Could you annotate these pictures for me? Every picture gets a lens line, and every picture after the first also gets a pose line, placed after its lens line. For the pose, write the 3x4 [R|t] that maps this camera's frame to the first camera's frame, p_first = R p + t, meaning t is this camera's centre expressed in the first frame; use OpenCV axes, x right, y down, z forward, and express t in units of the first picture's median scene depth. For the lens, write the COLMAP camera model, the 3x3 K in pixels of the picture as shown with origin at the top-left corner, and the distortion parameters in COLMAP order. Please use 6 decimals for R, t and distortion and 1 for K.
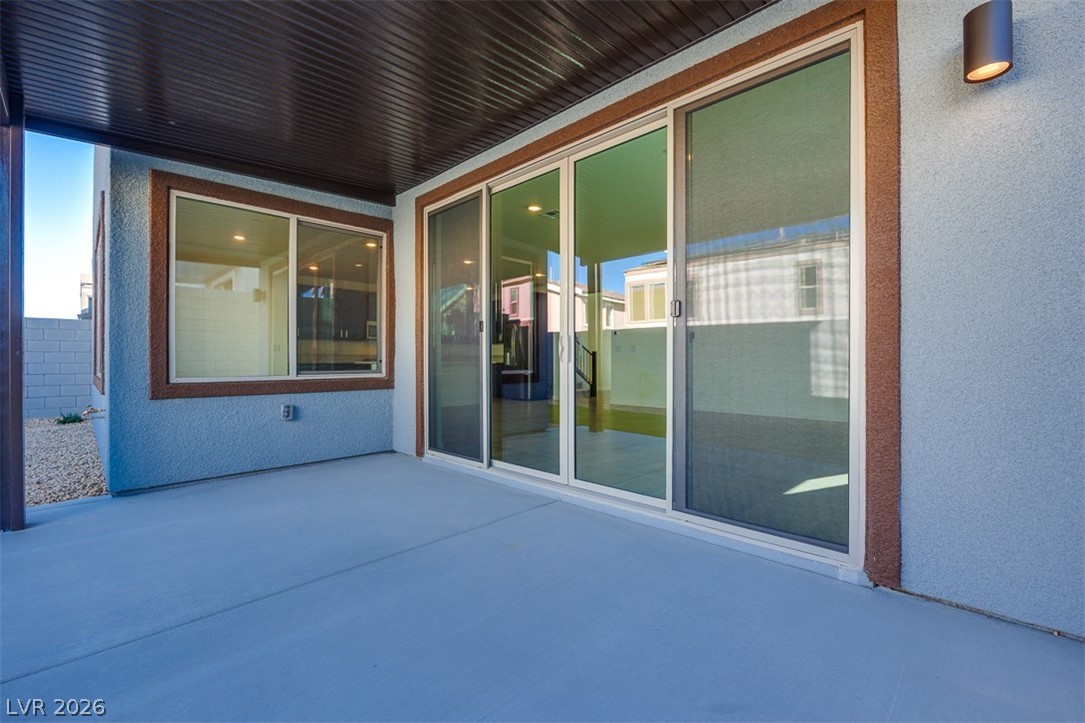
lens RADIAL K [[477.6, 0, 543.3], [0, 477.6, 360.9], [0, 0, 1]] dist [-0.015672, 0.001172]
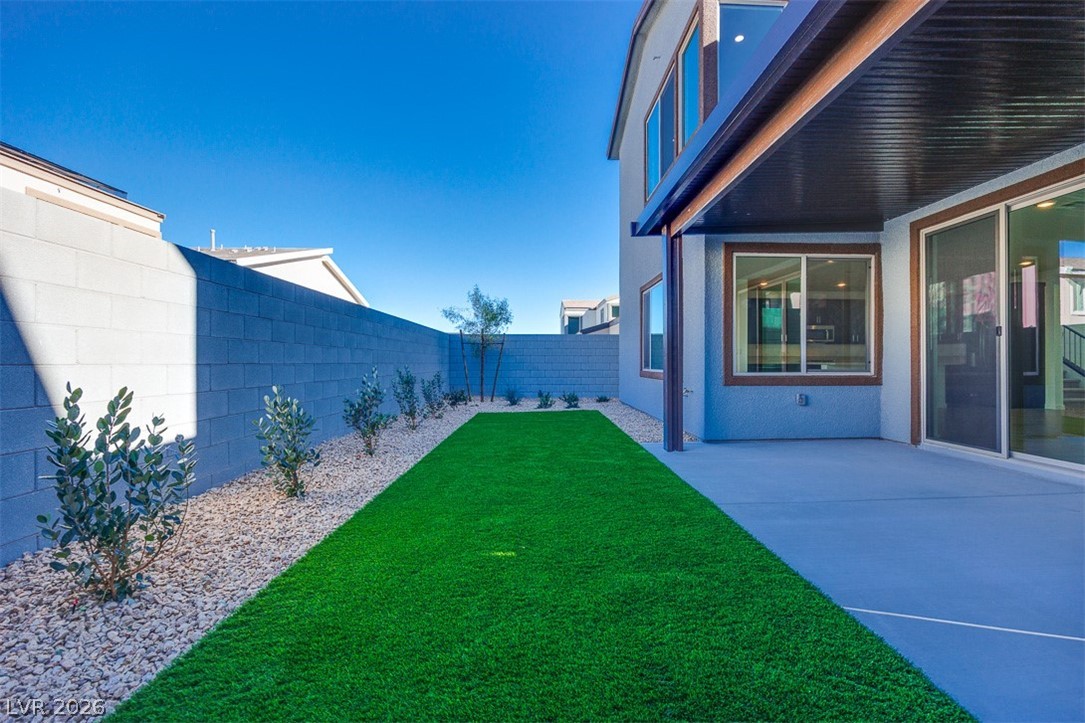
lens RADIAL K [[477.6, 0, 535.7], [0, 477.6, 360.2], [0, 0, 1]] dist [-0.015672, 0.001172]
pose [[0.724034, -0.000629, -0.689764, -0.135670], [-0.001502, 0.999996, -0.002488, 0.000156], [0.689763, 0.002837, 0.724030, -0.484479]]
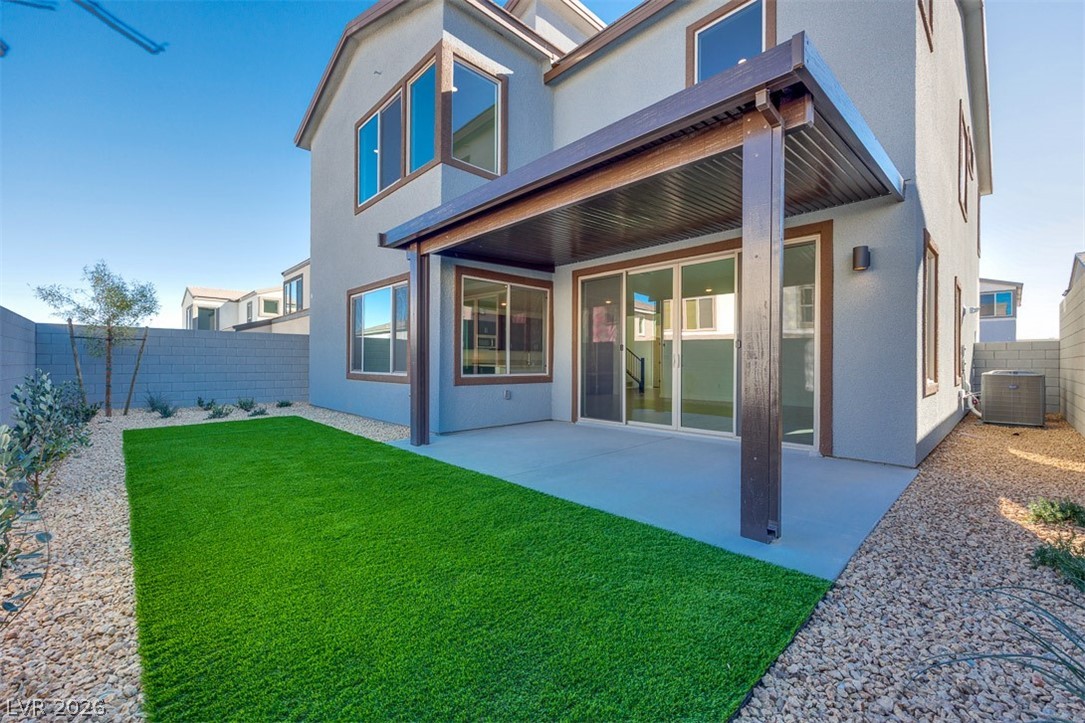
lens RADIAL K [[477.6, 0, 539.5], [0, 477.6, 361.0], [0, 0, 1]] dist [-0.015672, 0.001172]
pose [[0.999960, 0.006533, -0.006077, -0.380528], [-0.006554, 0.999972, -0.003479, -0.011153], [0.006054, 0.003519, 0.999975, -0.730691]]
